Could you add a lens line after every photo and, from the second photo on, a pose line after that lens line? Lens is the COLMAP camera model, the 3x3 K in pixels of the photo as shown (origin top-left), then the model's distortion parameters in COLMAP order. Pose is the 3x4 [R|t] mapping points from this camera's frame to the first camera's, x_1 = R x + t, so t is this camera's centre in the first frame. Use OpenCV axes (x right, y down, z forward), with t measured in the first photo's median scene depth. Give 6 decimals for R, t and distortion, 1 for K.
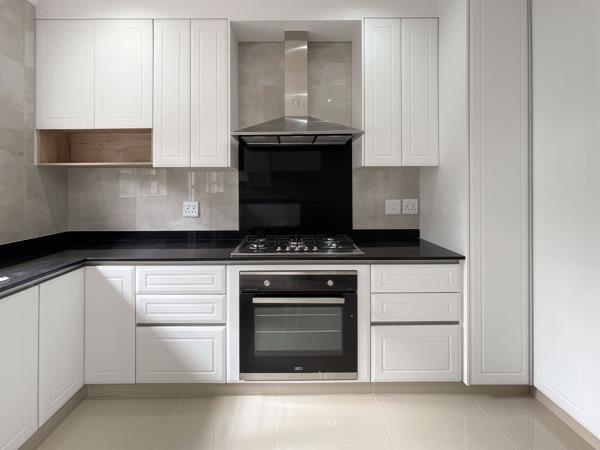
lens RADIAL K [[273.3, 0, 290.4], [0, 273.3, 184.1], [0, 0, 1]] dist [-0.001572, -0.000088]
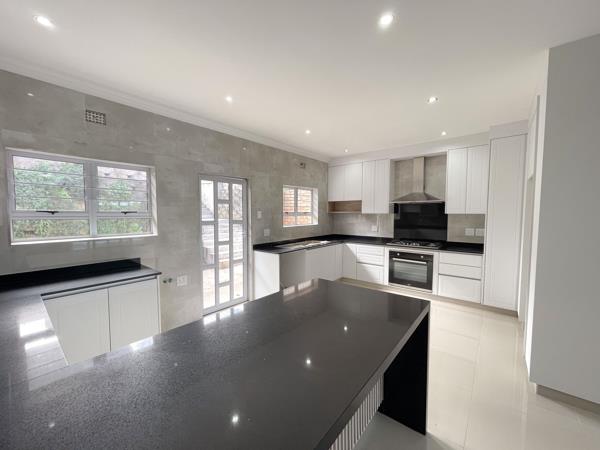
lens RADIAL K [[240.9, 0, 293.4], [0, 240.9, 225.8], [0, 0, 1]] dist [0.000158, 0.000019]
pose [[0.760011, 0.038919, -0.648744, 0.626734], [0.001730, 0.998081, 0.061903, -0.092525], [0.649908, -0.048169, 0.758485, -1.458803]]
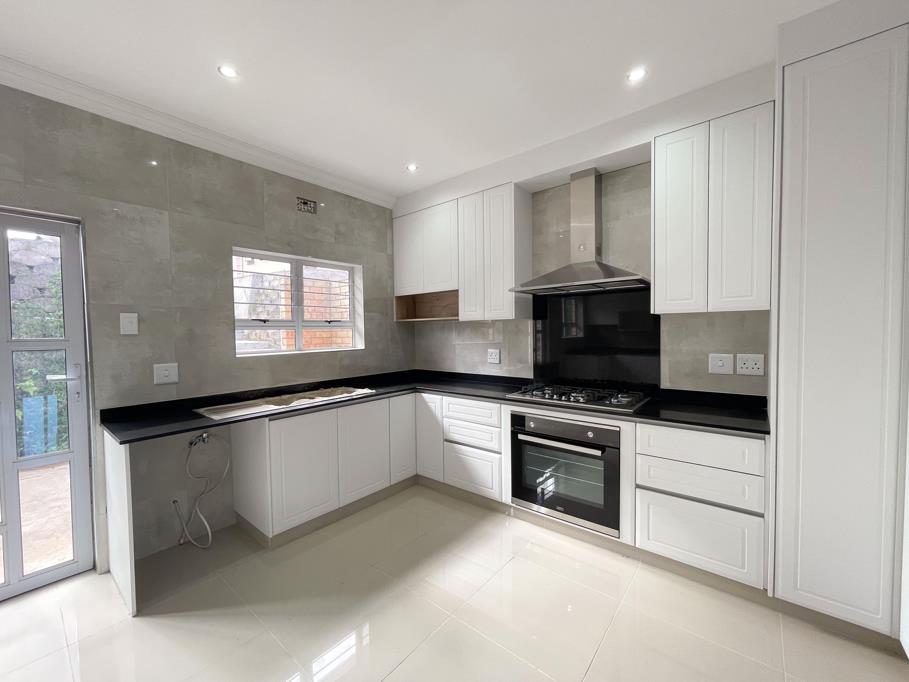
lens RADIAL K [[365.0, 0, 444.4], [0, 365.0, 342.3], [0, 0, 1]] dist [0.000158, 0.000019]
pose [[0.762779, 0.012612, -0.646536, 0.514483], [0.016368, 0.999113, 0.038801, -0.030860], [0.646452, -0.040179, 0.761896, -0.302693]]
